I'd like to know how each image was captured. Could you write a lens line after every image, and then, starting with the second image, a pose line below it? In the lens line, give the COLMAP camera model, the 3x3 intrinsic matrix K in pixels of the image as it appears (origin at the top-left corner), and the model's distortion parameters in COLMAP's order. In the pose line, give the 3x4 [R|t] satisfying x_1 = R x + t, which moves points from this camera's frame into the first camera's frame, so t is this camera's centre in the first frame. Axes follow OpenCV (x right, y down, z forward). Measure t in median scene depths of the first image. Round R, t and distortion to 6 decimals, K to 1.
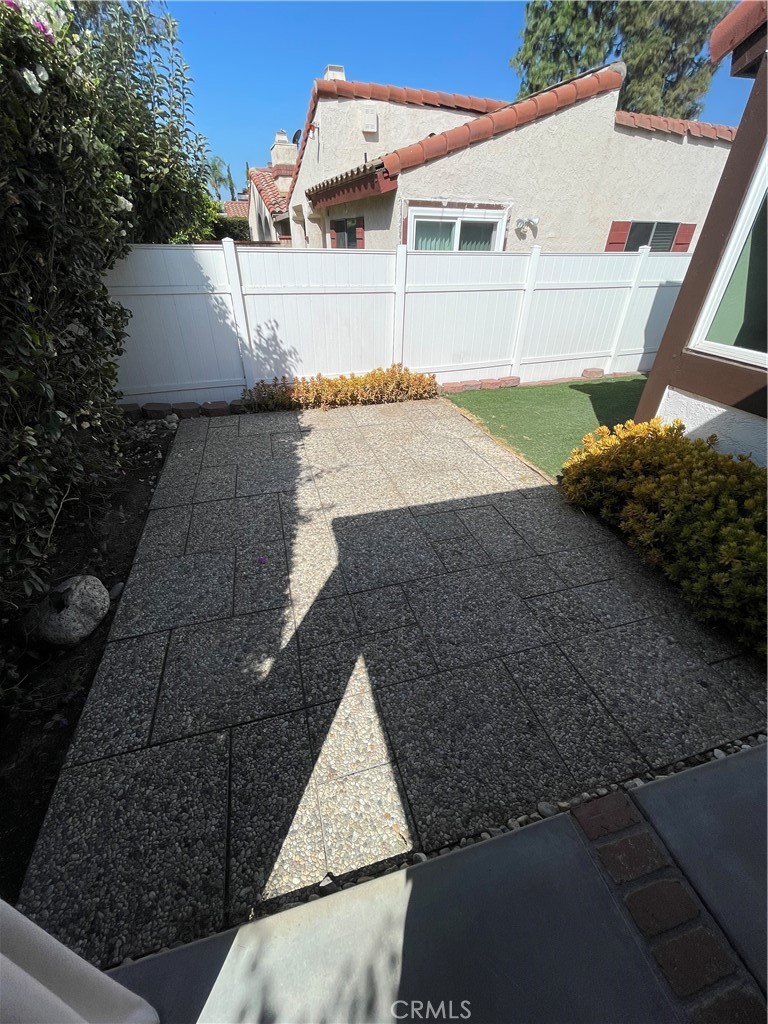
lens RADIAL K [[415.9, 0, 383.3], [0, 415.9, 511.2], [0, 0, 1]] dist [0.003230, 0.000226]
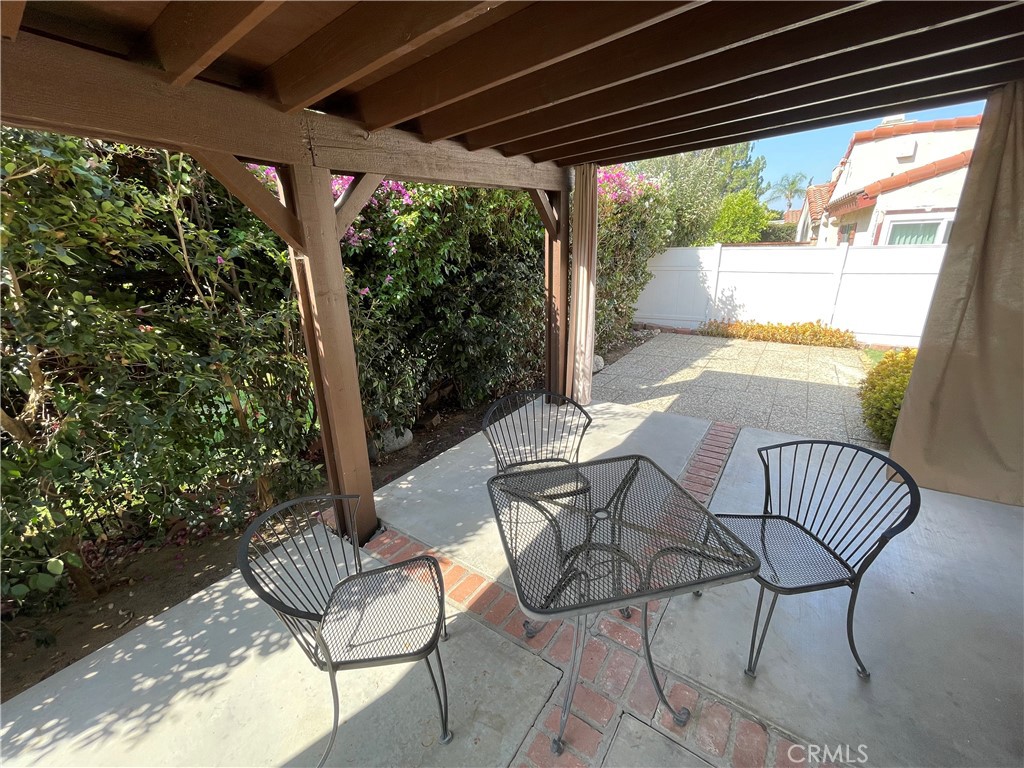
lens RADIAL K [[415.9, 0, 510.1], [0, 415.9, 384.6], [0, 0, 1]] dist [0.003230, 0.000226]
pose [[0.638333, 0.213204, -0.739645, 0.454167], [-0.390058, 0.917969, -0.072024, 0.350871], [0.663616, 0.334480, 0.669132, -0.543577]]
